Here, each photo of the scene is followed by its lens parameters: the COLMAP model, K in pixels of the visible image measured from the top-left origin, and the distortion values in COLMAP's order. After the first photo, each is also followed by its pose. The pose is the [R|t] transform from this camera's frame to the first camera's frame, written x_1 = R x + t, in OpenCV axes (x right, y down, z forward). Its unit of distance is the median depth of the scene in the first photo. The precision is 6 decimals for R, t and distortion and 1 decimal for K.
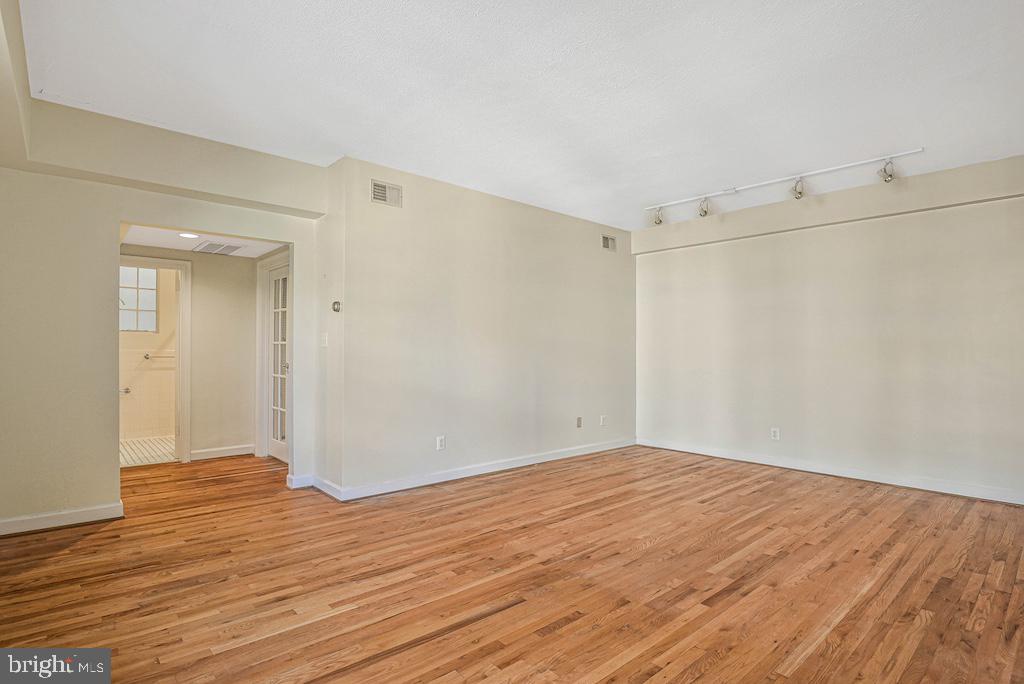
lens RADIAL K [[520.9, 0, 512.0], [0, 520.9, 342.0], [0, 0, 1]] dist [0.001420, -0.017249]
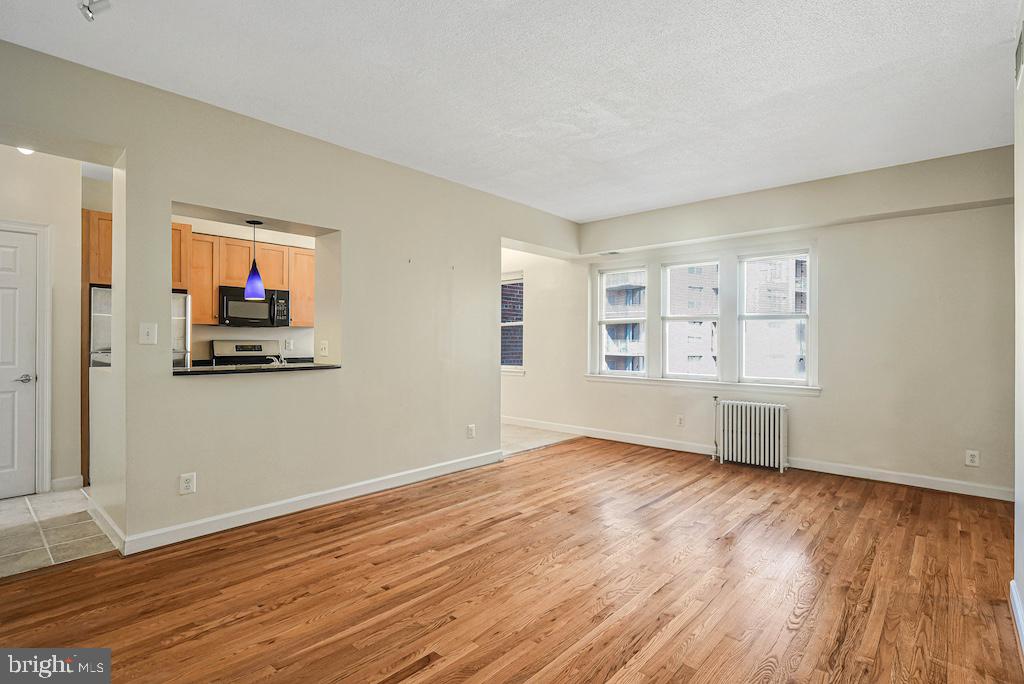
lens RADIAL K [[520.9, 0, 512.0], [0, 520.9, 342.0], [0, 0, 1]] dist [0.001420, -0.017249]
pose [[-0.992096, -0.013248, -0.124778, 0.415029], [-0.012261, 0.999887, -0.008675, 0.006512], [0.124878, -0.007077, -0.992147, 1.766839]]
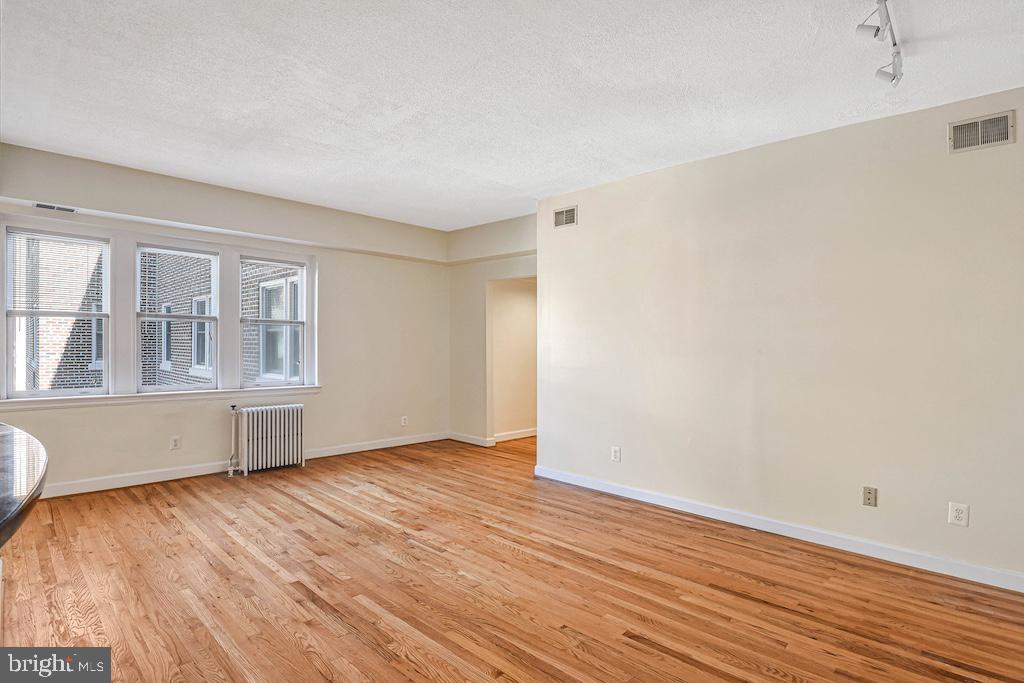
lens RADIAL K [[516.4, 0, 512.0], [0, 516.4, 341.5], [0, 0, 1]] dist [-0.000187, -0.016396]
pose [[0.068122, -0.015171, -0.997562, 1.075295], [0.003962, 0.999881, -0.014935, -0.005031], [0.997669, -0.002934, 0.068174, 0.974810]]
